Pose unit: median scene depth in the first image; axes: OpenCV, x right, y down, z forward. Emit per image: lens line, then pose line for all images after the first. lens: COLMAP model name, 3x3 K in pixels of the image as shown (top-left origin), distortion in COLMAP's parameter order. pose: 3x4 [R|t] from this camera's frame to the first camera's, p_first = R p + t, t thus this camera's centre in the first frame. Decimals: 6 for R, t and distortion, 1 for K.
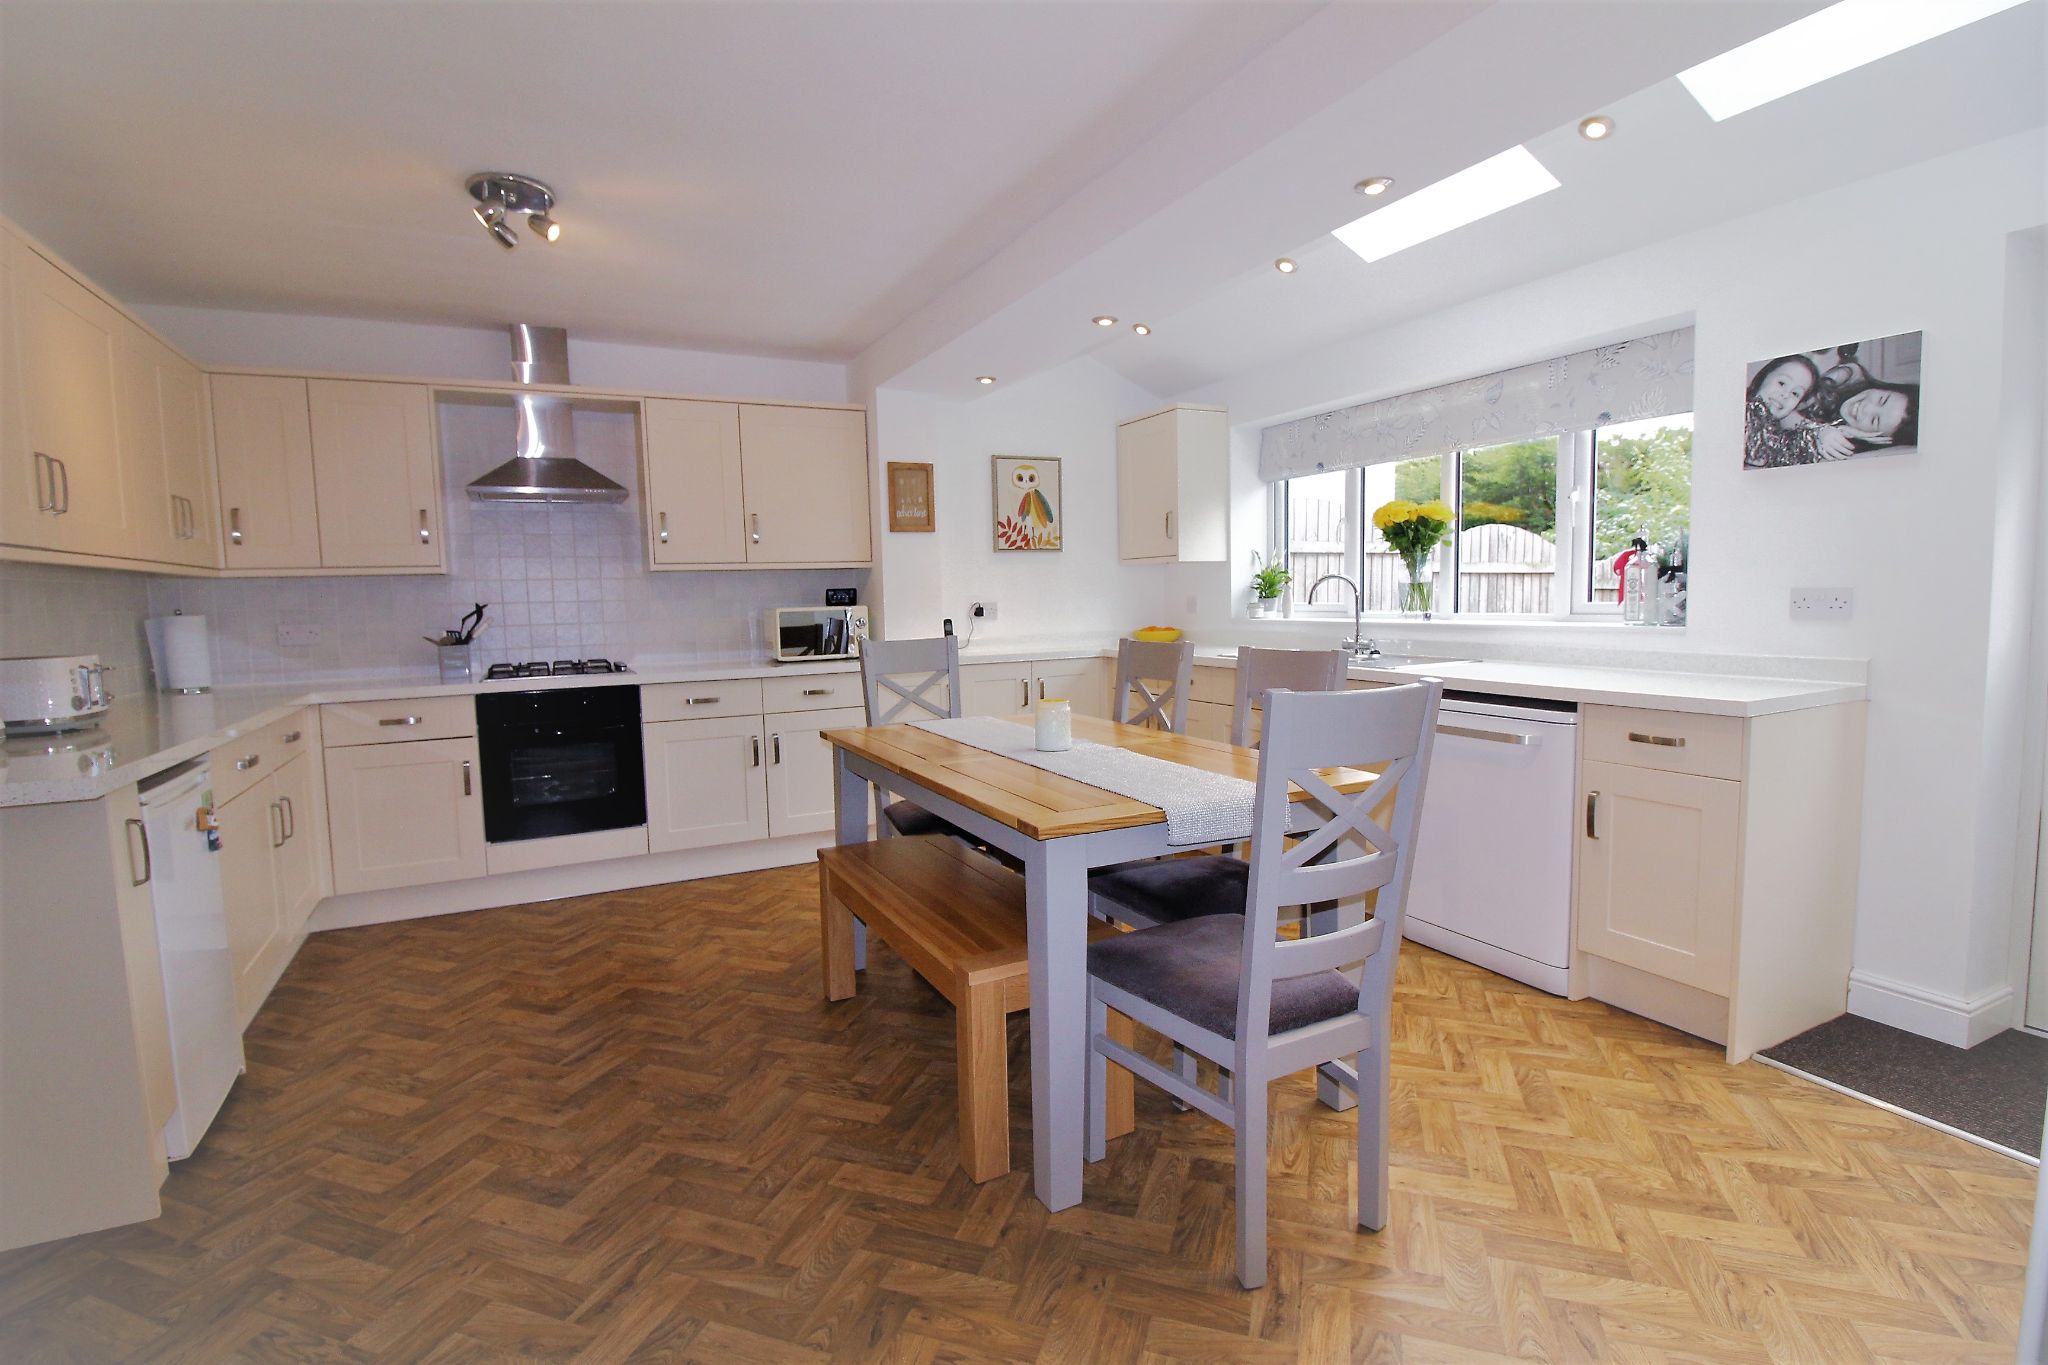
lens RADIAL K [[954.1, 0, 1024.0], [0, 954.1, 682.5], [0, 0, 1]] dist [0.000258, -0.016068]
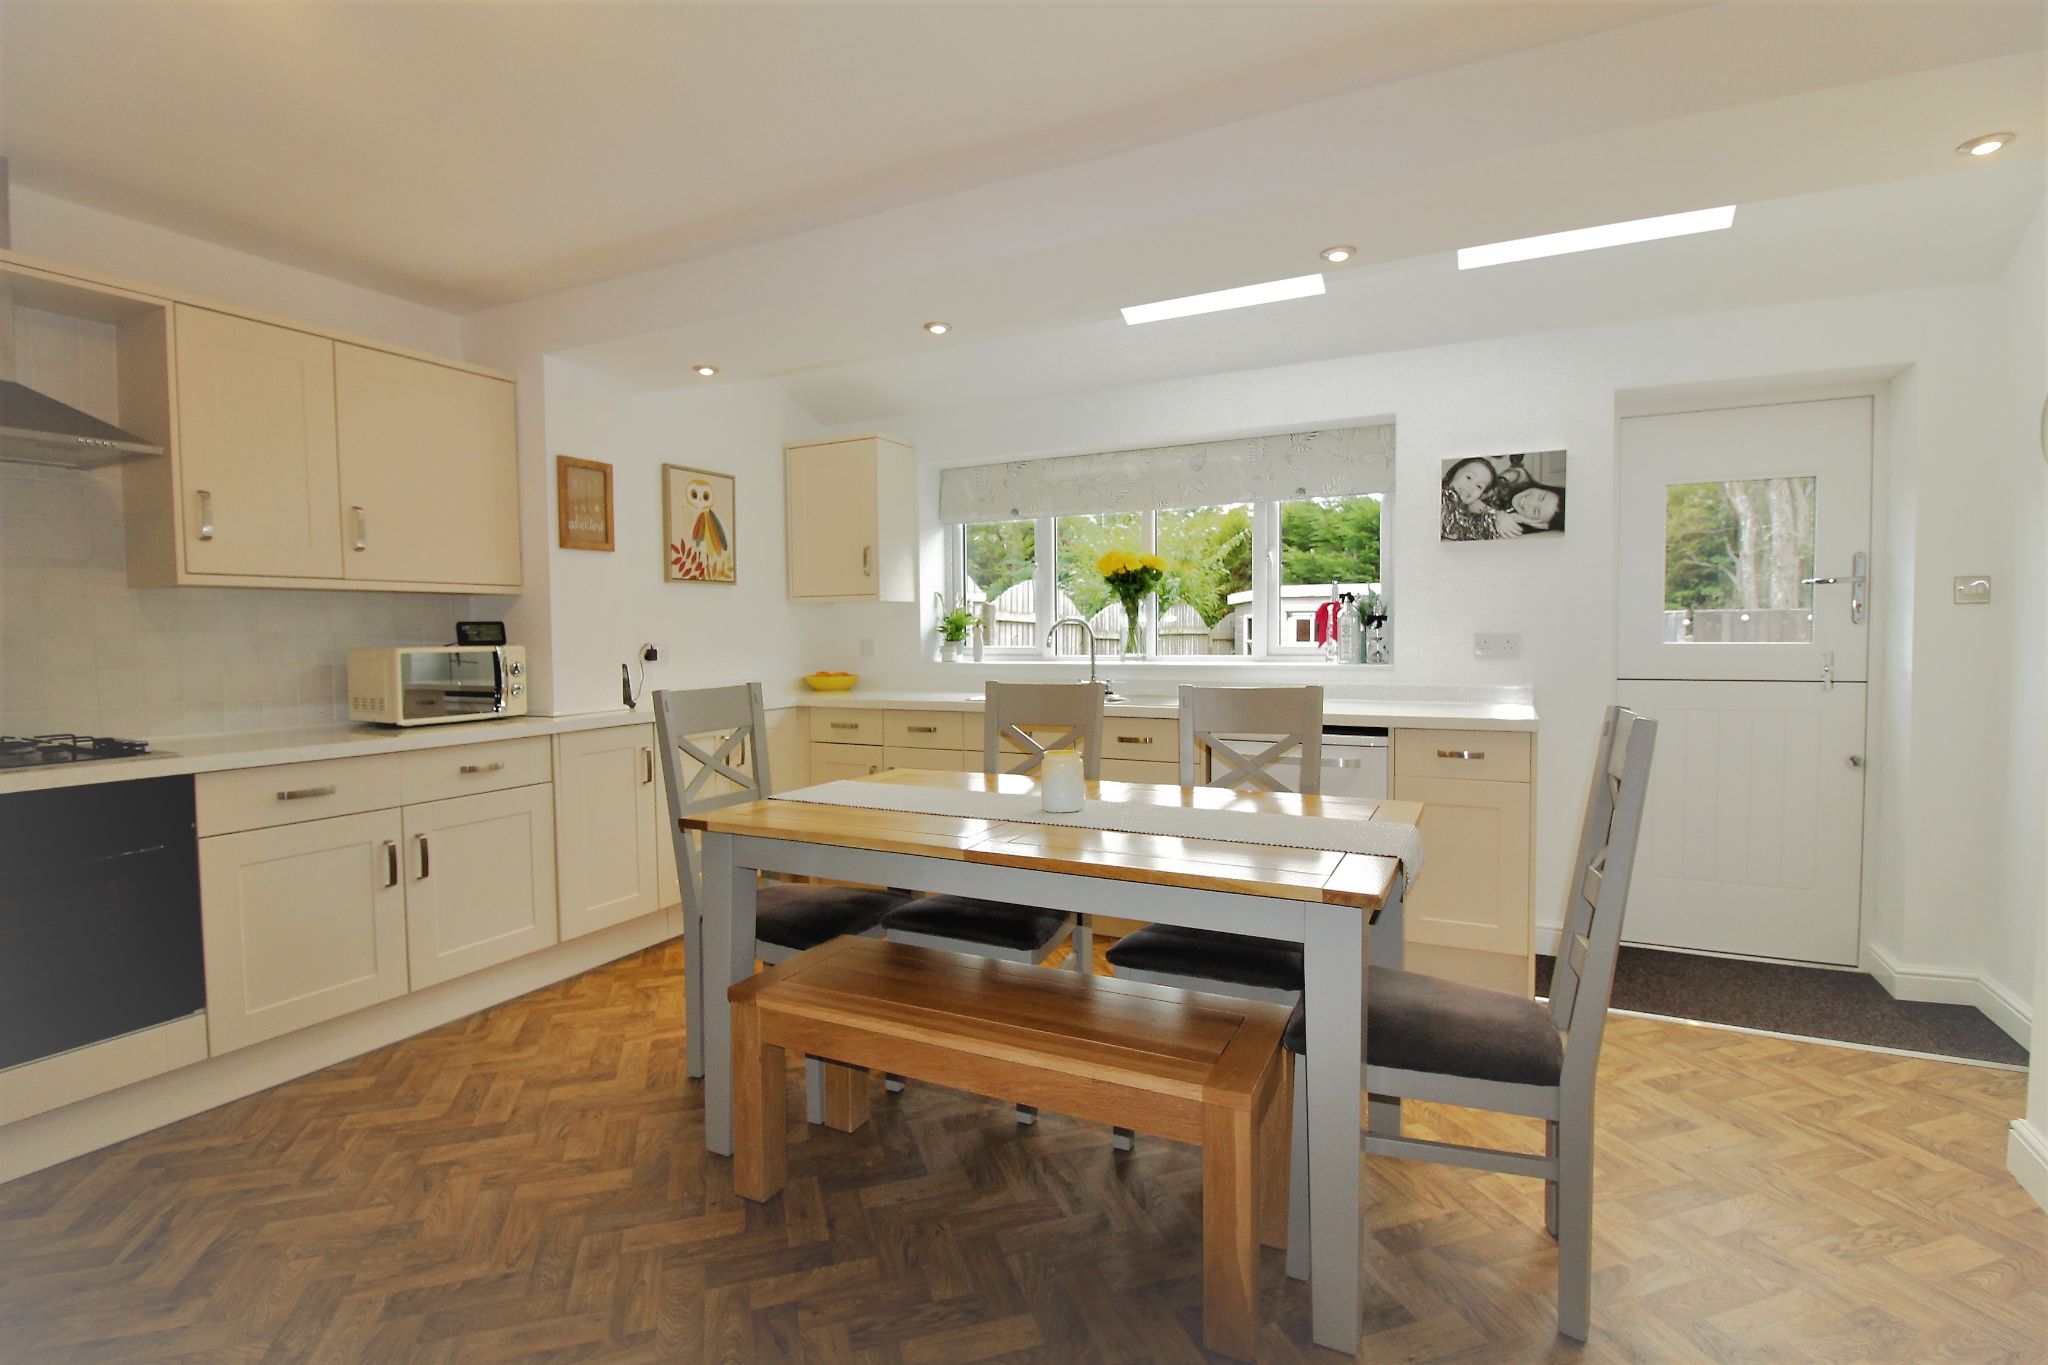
lens RADIAL K [[940.8, 0, 1024.0], [0, 940.8, 682.5], [0, 0, 1]] dist [0.000246, -0.014266]
pose [[0.807680, -0.016061, 0.589402, -0.316474], [0.046478, 0.998253, -0.036489, -0.009146], [-0.587787, 0.056866, 0.807015, 0.219032]]
